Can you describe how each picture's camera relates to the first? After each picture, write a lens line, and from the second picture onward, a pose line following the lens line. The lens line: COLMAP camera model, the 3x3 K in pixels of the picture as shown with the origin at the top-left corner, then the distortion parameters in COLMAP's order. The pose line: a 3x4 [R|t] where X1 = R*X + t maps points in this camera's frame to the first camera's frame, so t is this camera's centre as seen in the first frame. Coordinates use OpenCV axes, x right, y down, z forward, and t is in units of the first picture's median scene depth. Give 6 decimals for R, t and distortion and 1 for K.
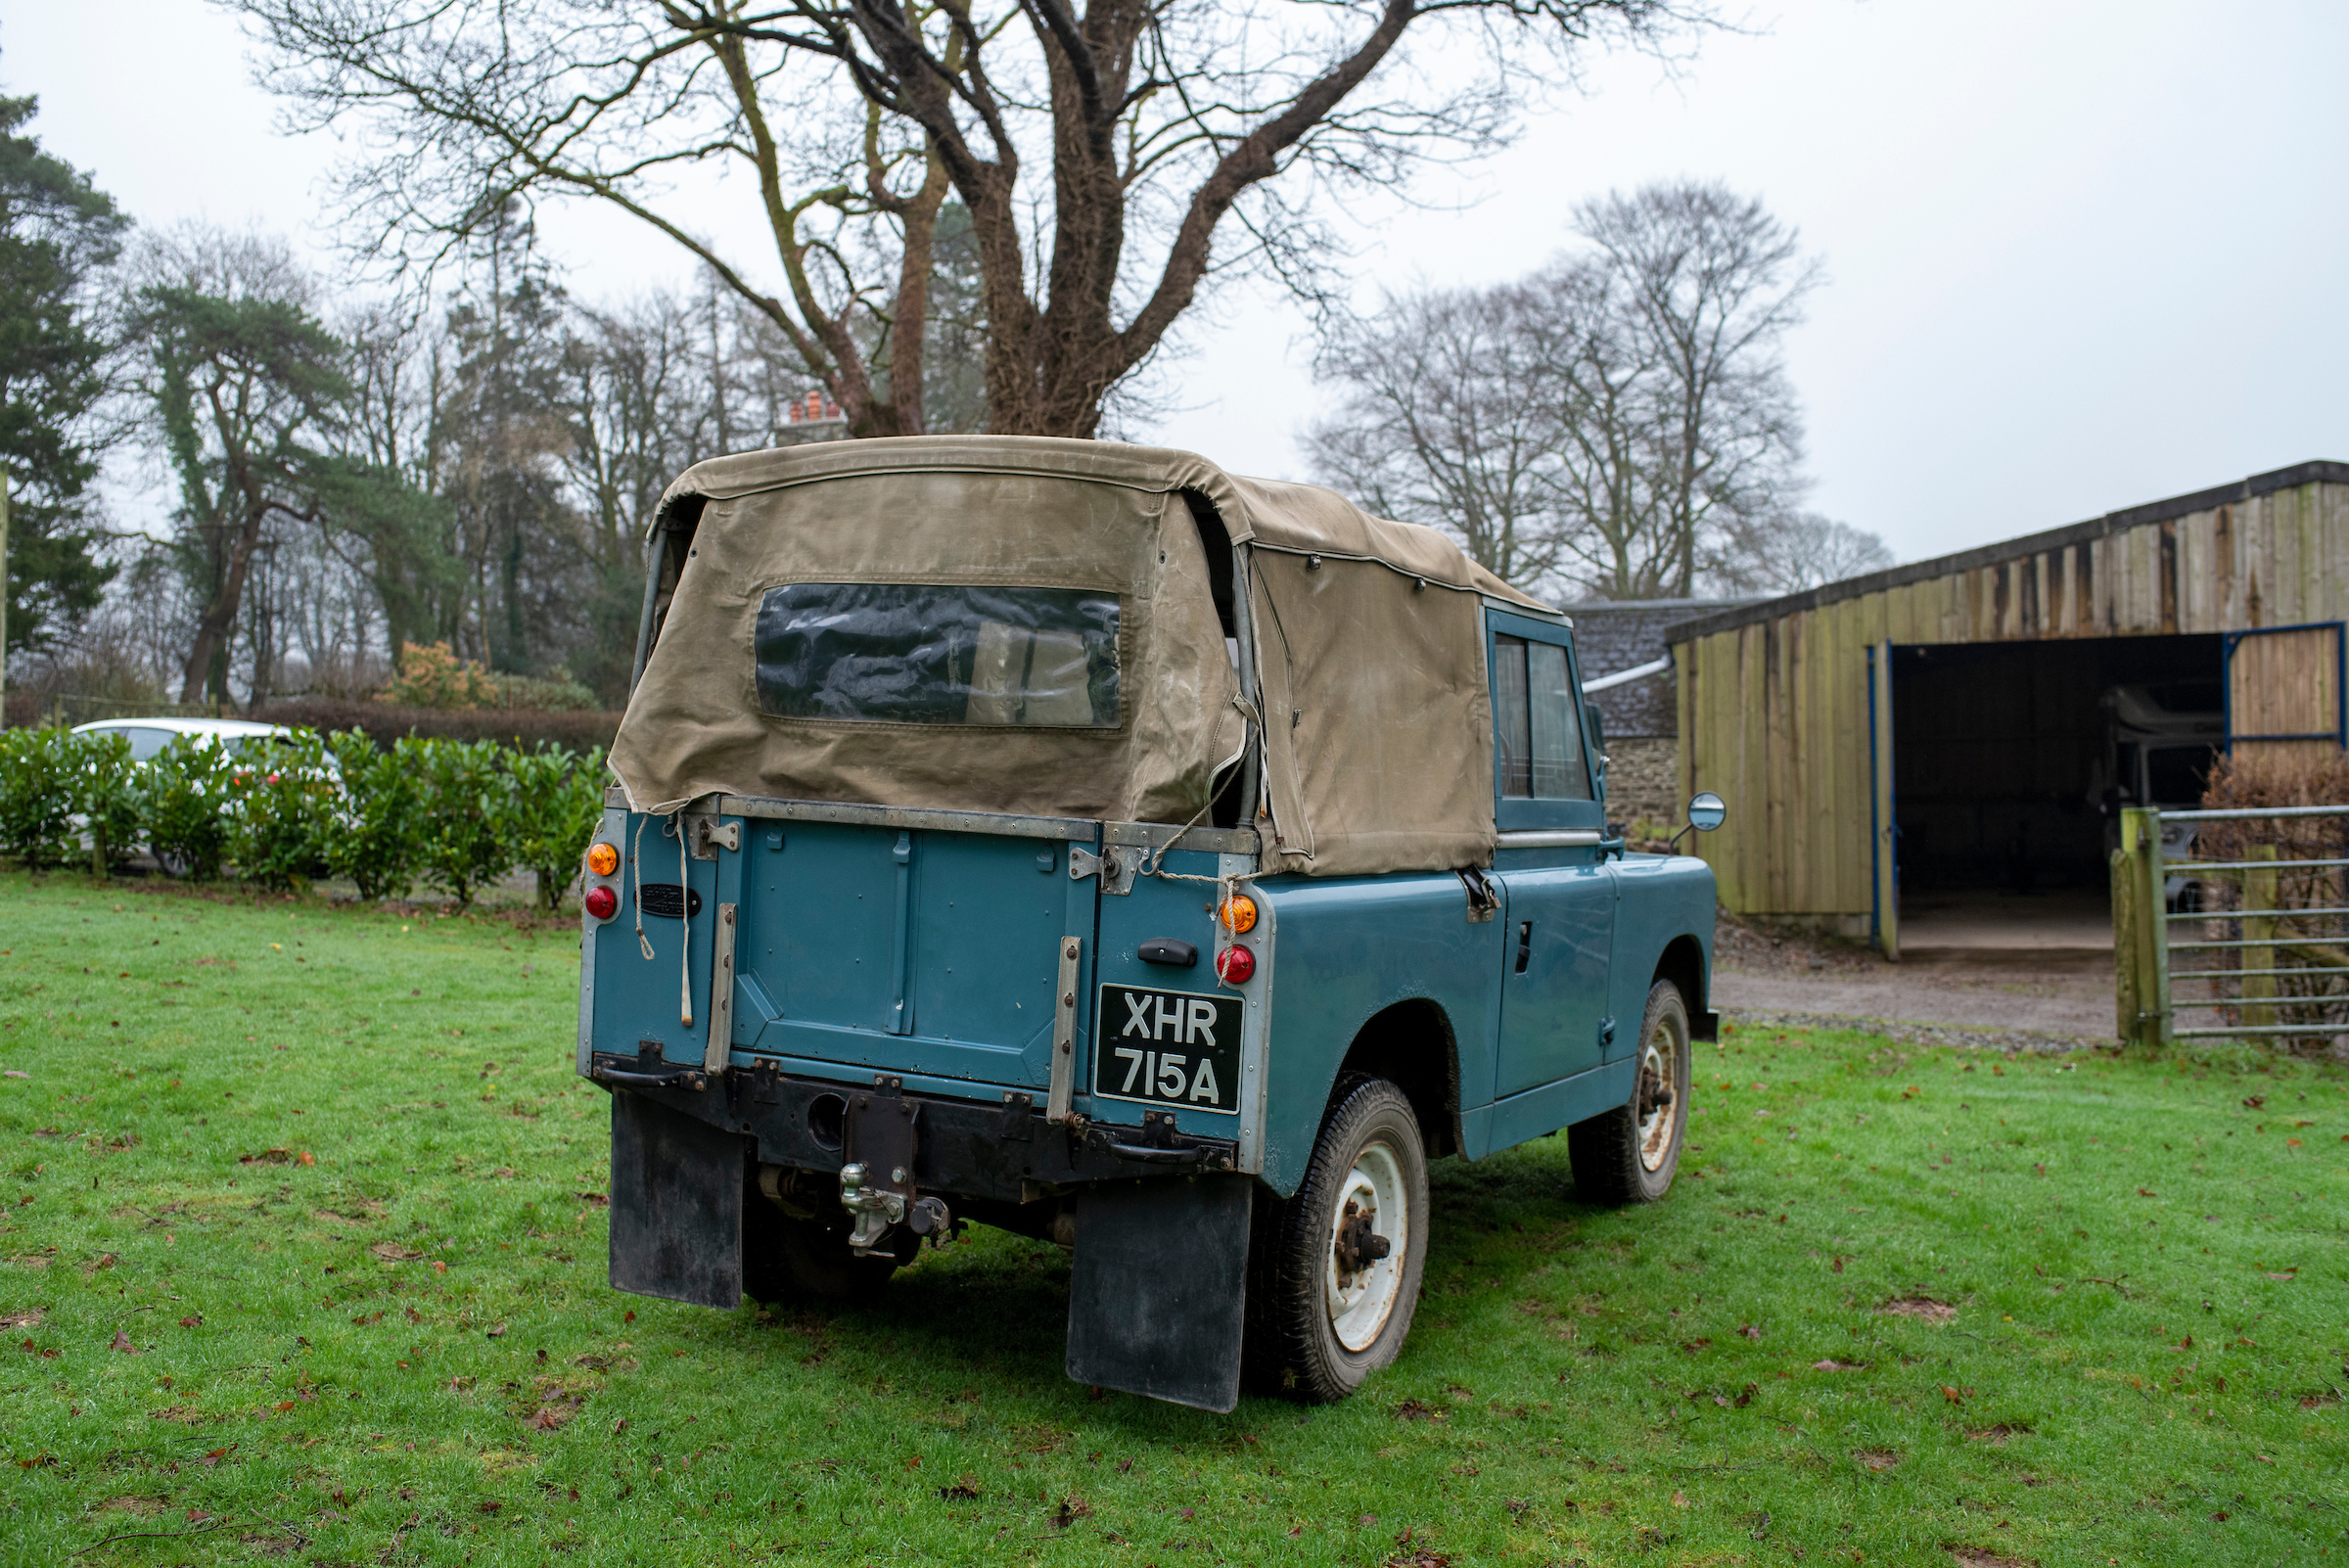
lens RADIAL K [[2268.9, 0, 1174.5], [0, 2268.9, 784.0], [0, 0, 1]] dist [-0.072772, 0.023261]
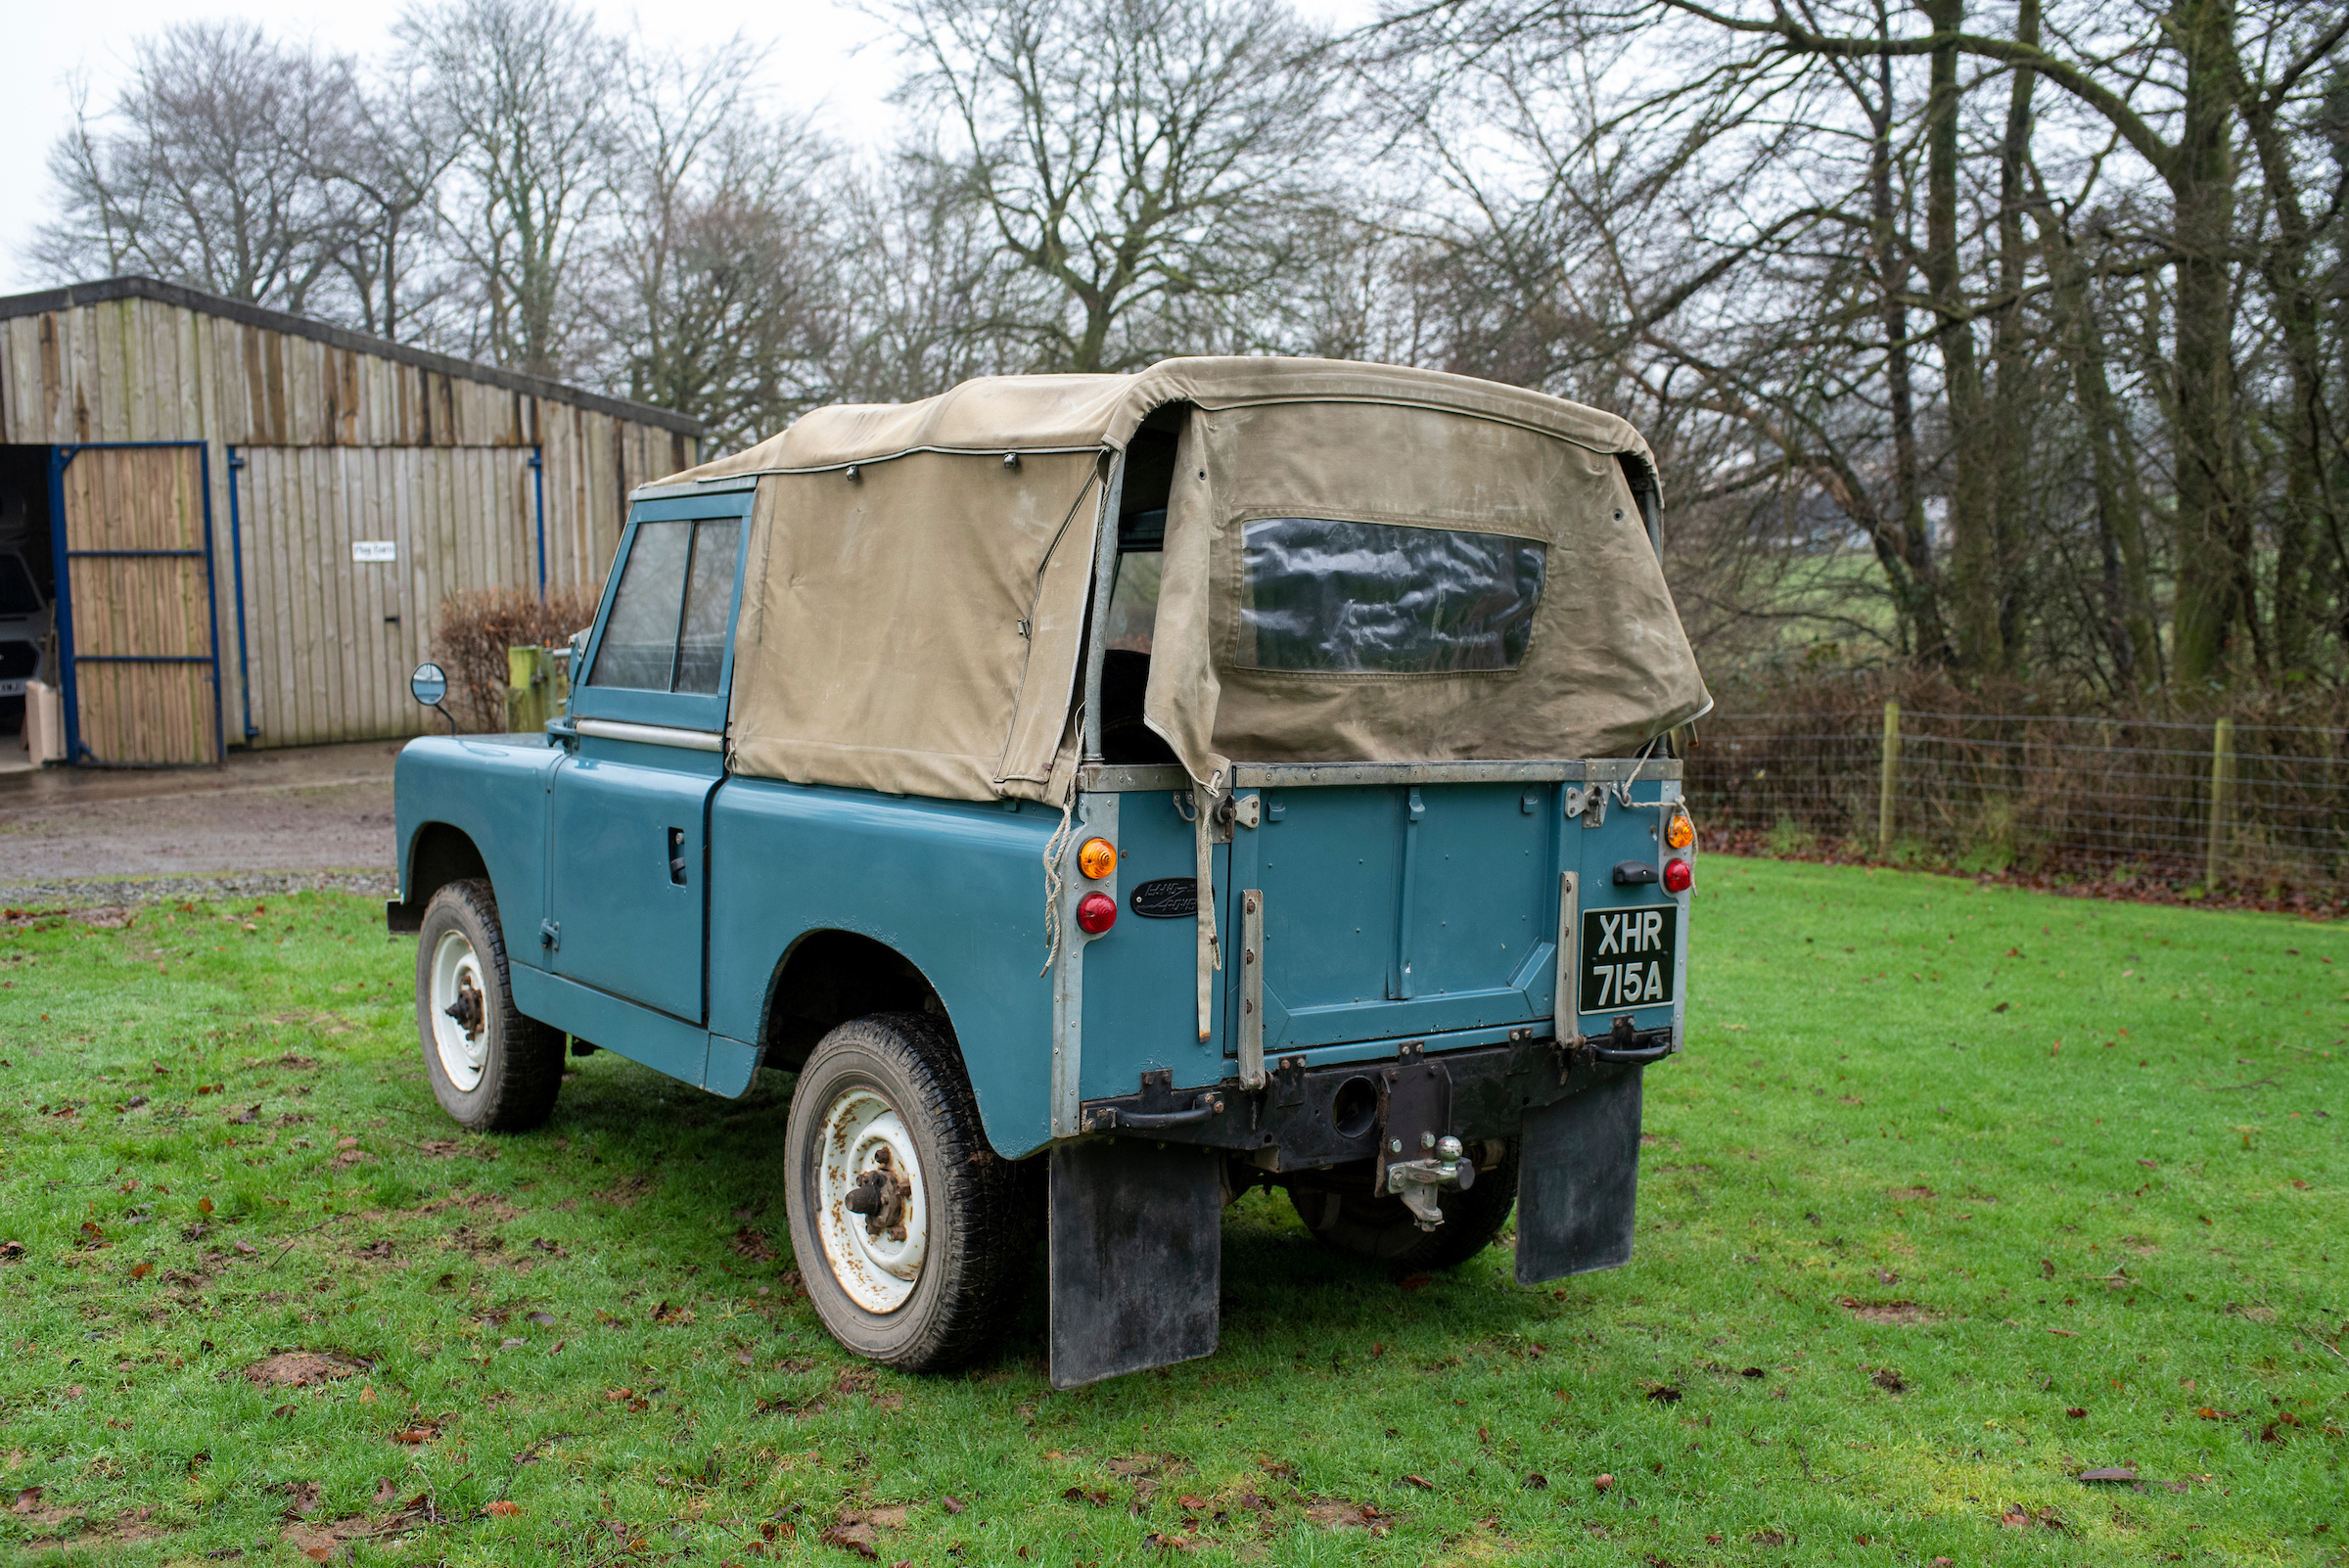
lens RADIAL K [[2268.9, 0, 1174.5], [0, 2268.9, 784.0], [0, 0, 1]] dist [-0.072772, 0.023261]
pose [[0.412475, -0.094062, 0.906100, -1.017131], [0.004447, 0.994851, 0.101250, -0.076932], [-0.910958, -0.037733, 0.410769, 0.694690]]
